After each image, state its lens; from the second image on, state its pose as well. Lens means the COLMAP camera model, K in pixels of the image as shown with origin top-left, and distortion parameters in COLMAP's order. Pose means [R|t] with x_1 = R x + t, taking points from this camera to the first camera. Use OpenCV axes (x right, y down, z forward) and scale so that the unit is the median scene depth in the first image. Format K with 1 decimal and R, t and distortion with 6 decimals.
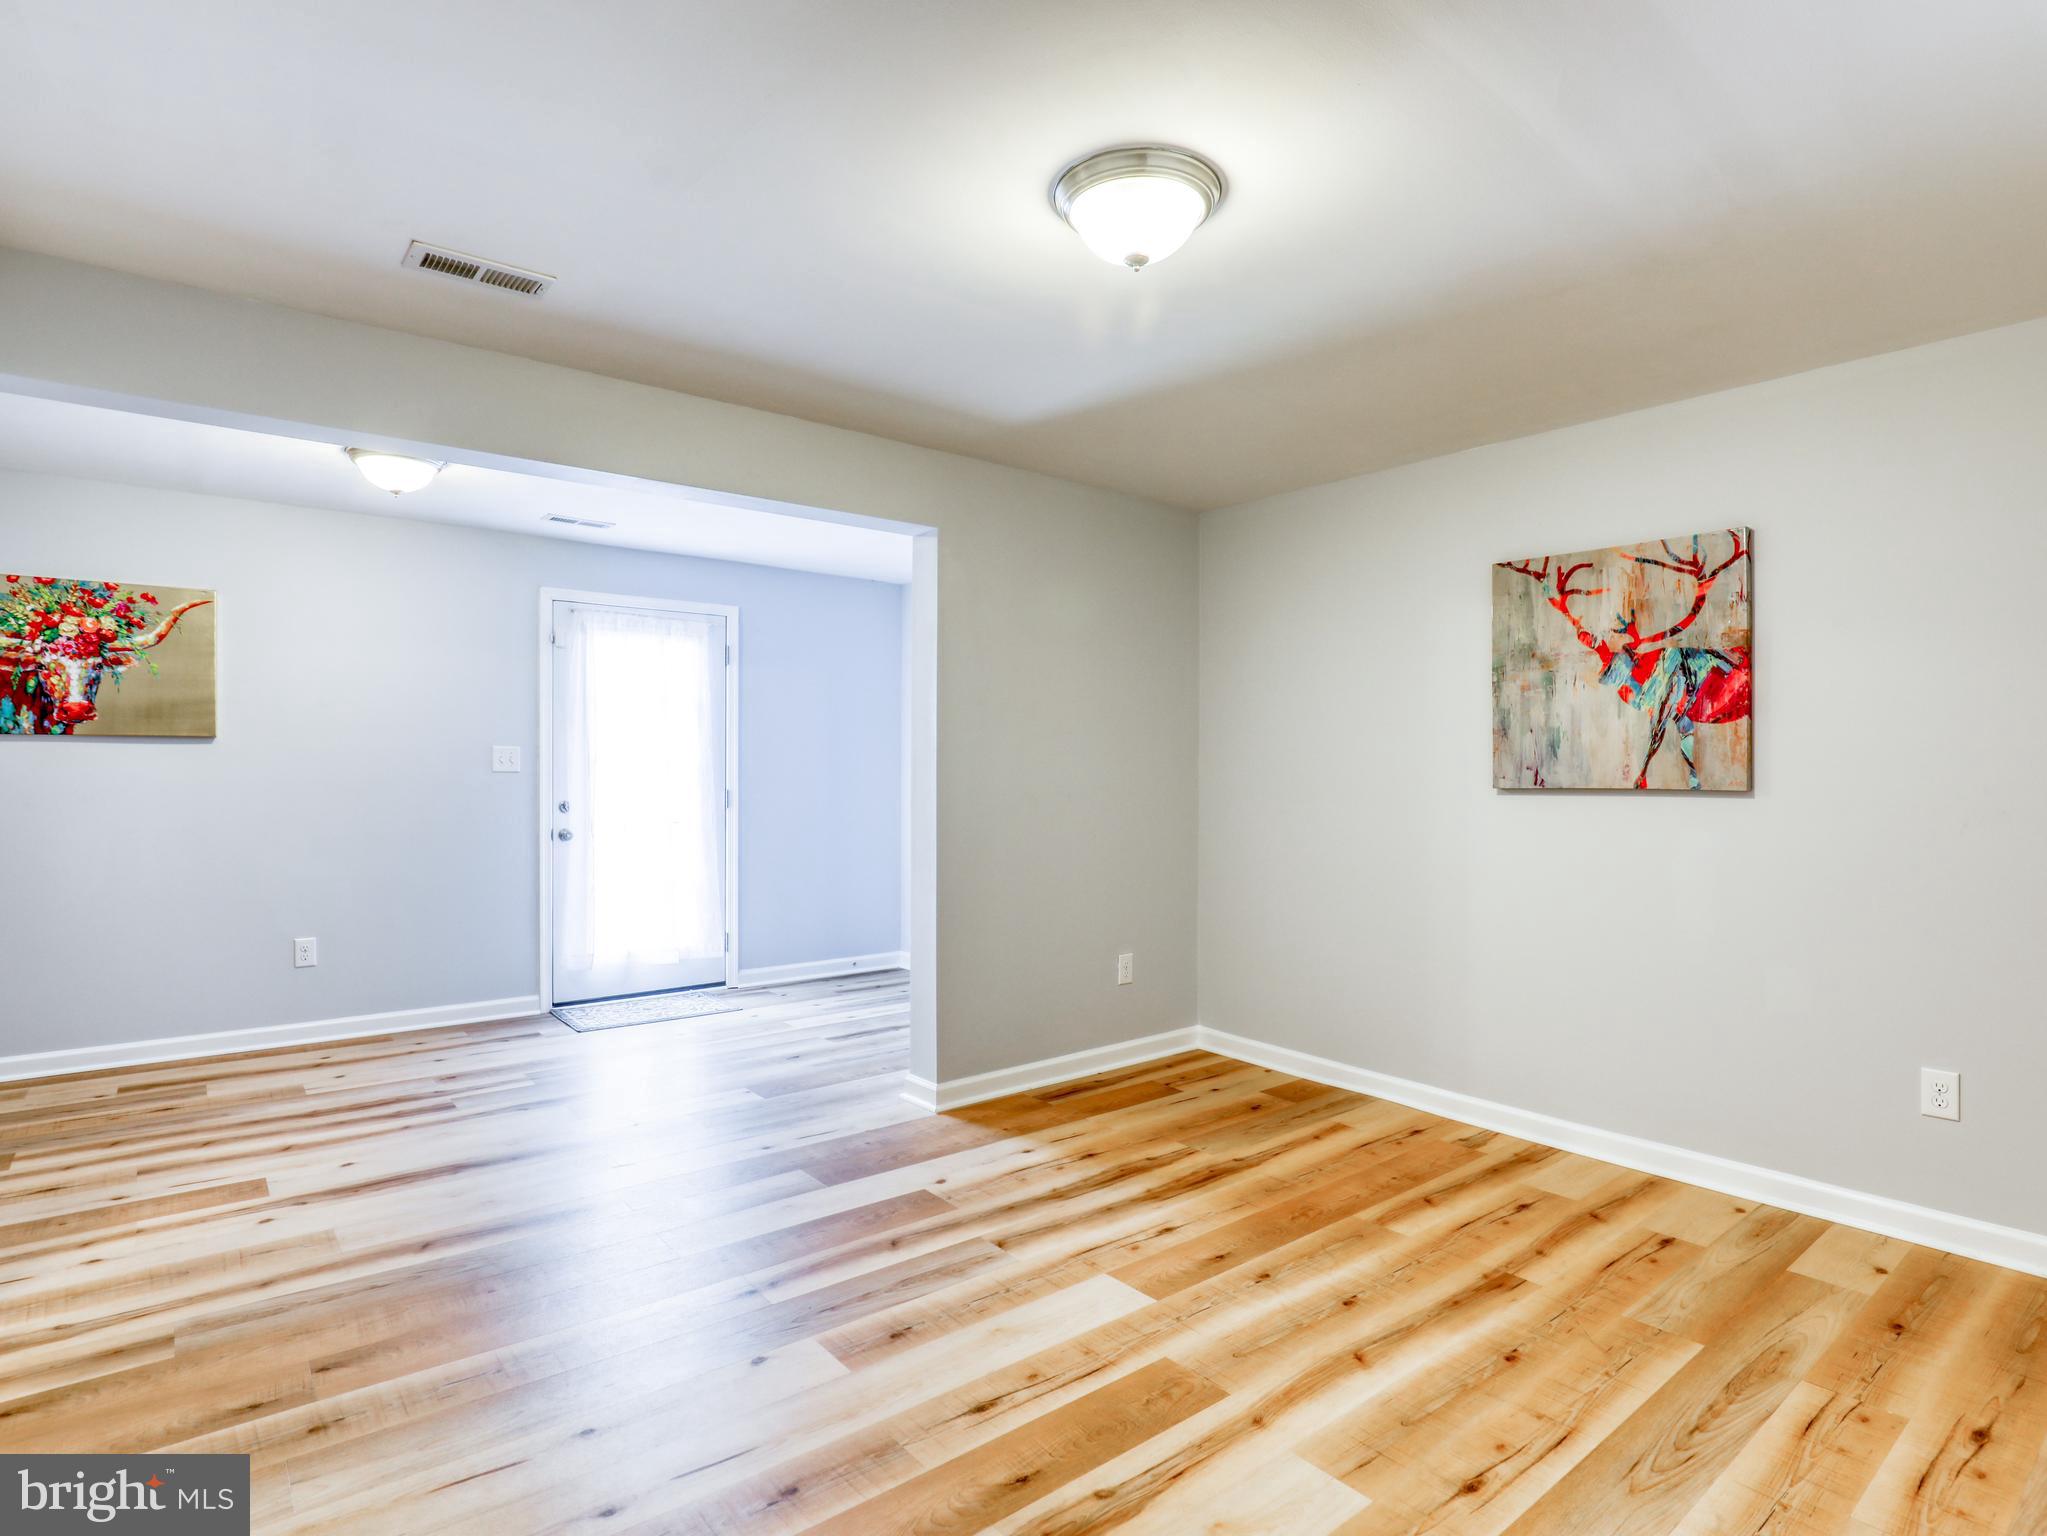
lens RADIAL K [[1055.4, 0, 1019.1], [0, 1055.4, 770.1], [0, 0, 1]] dist [-0.036088, 0.006586]
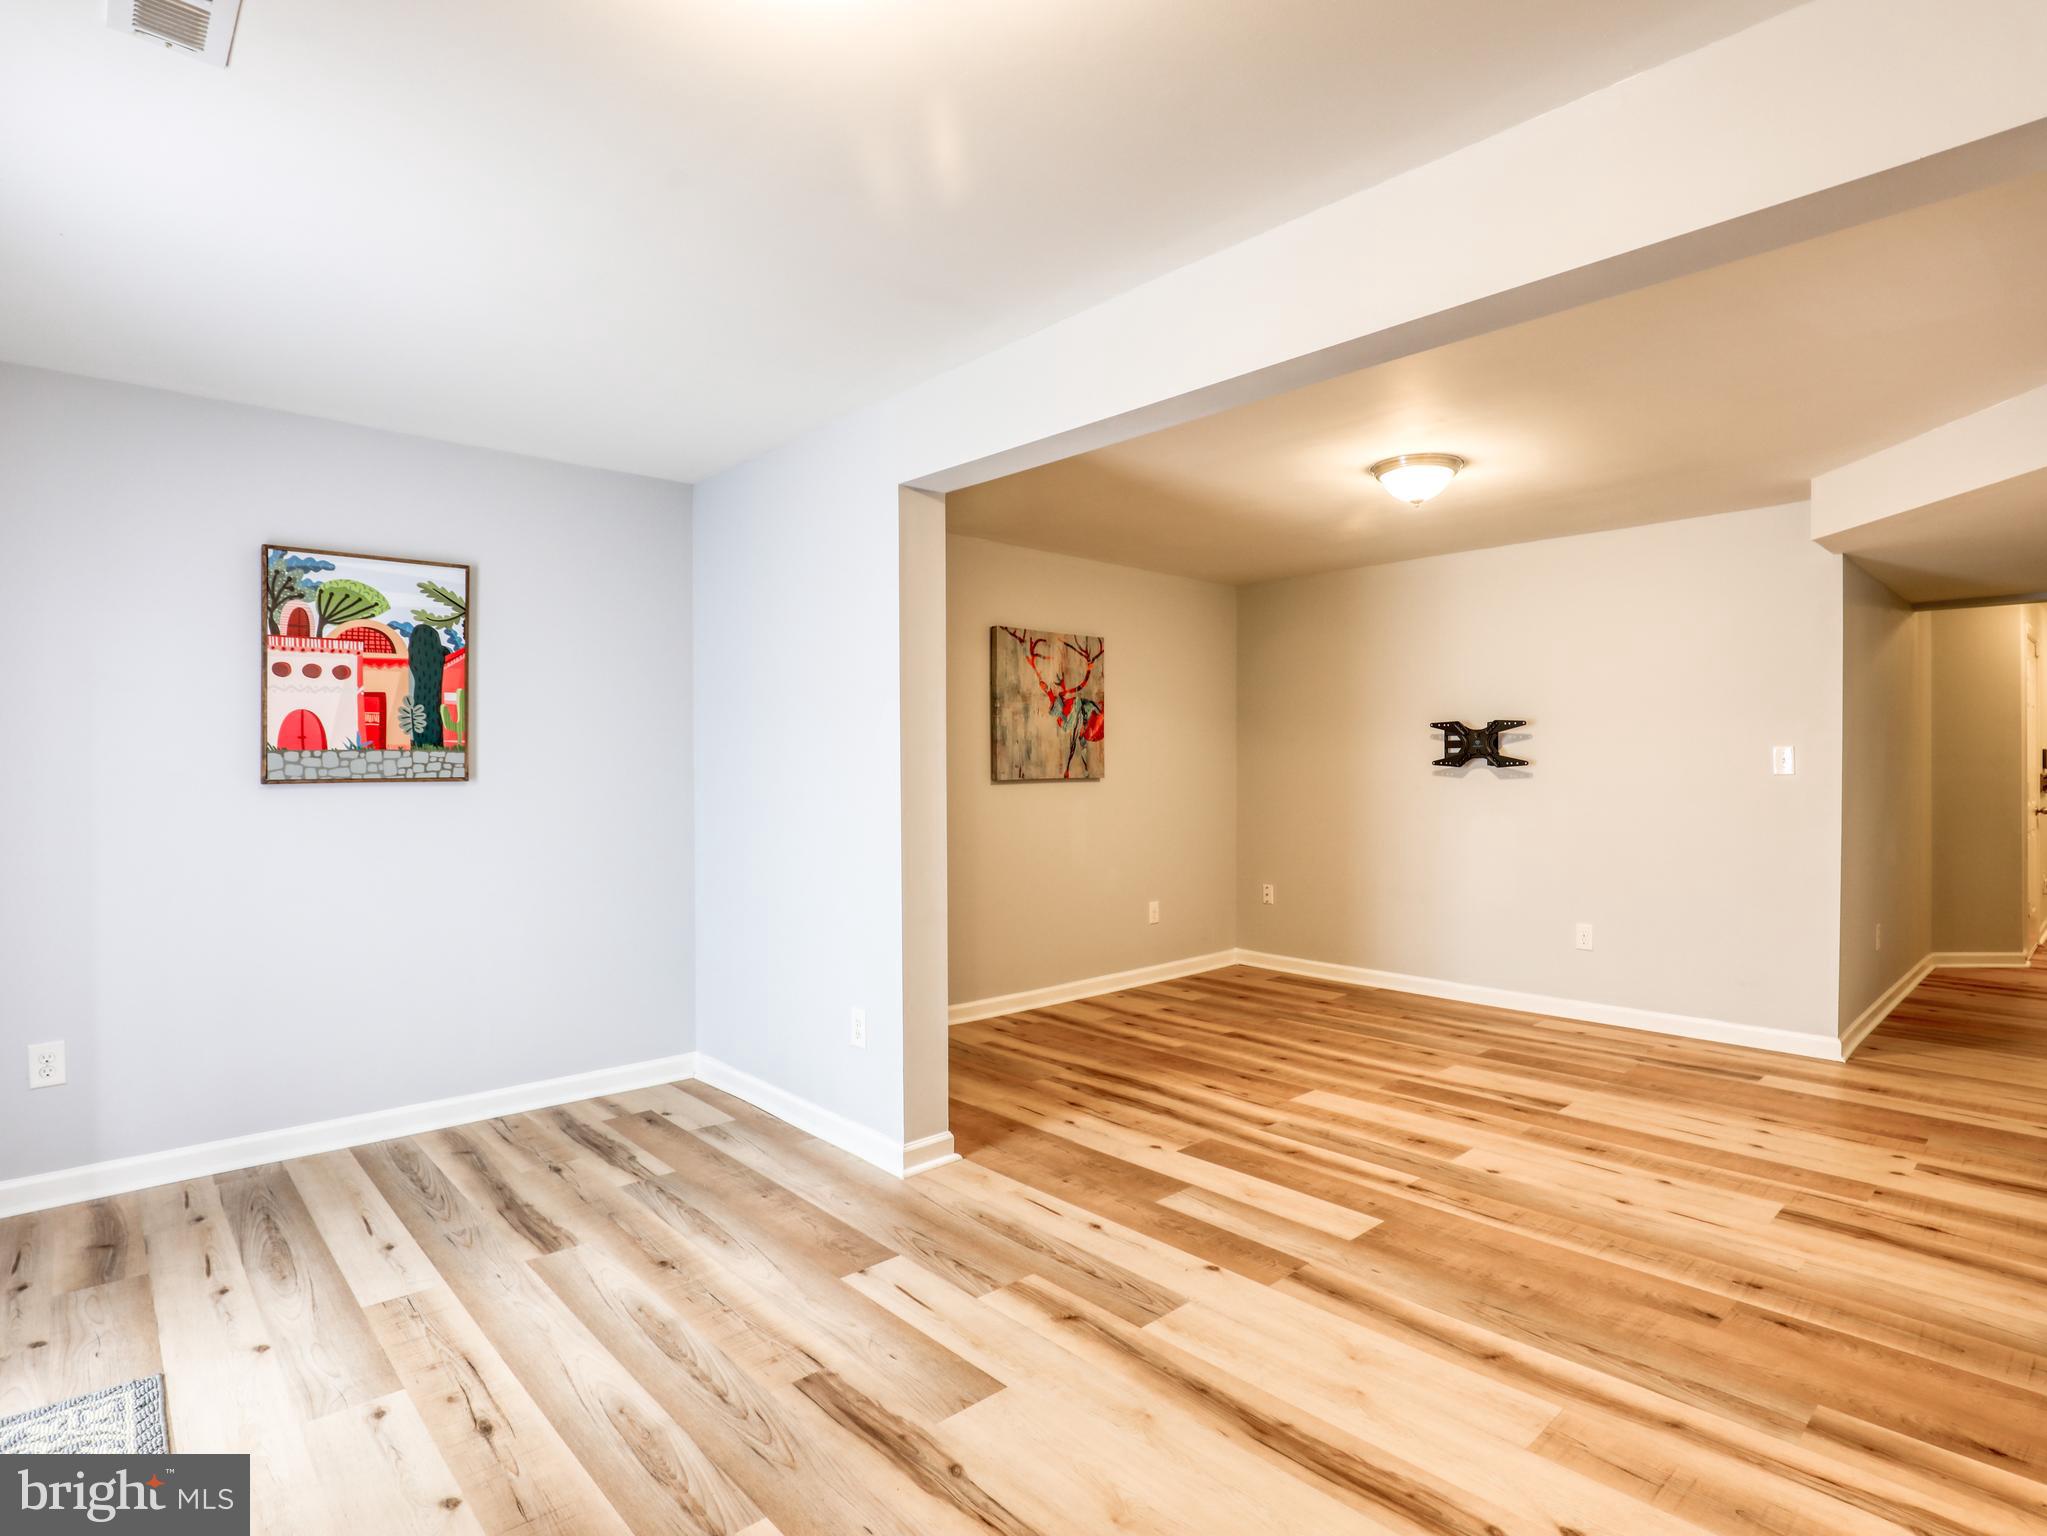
lens RADIAL K [[1055.4, 0, 1023.5], [0, 1055.4, 767.6], [0, 0, 1]] dist [-0.036088, 0.006586]
pose [[-0.051803, -0.005749, 0.998641, -1.153762], [0.002568, 0.999979, 0.005890, -0.009985], [-0.998654, 0.002870, -0.051787, 1.189579]]
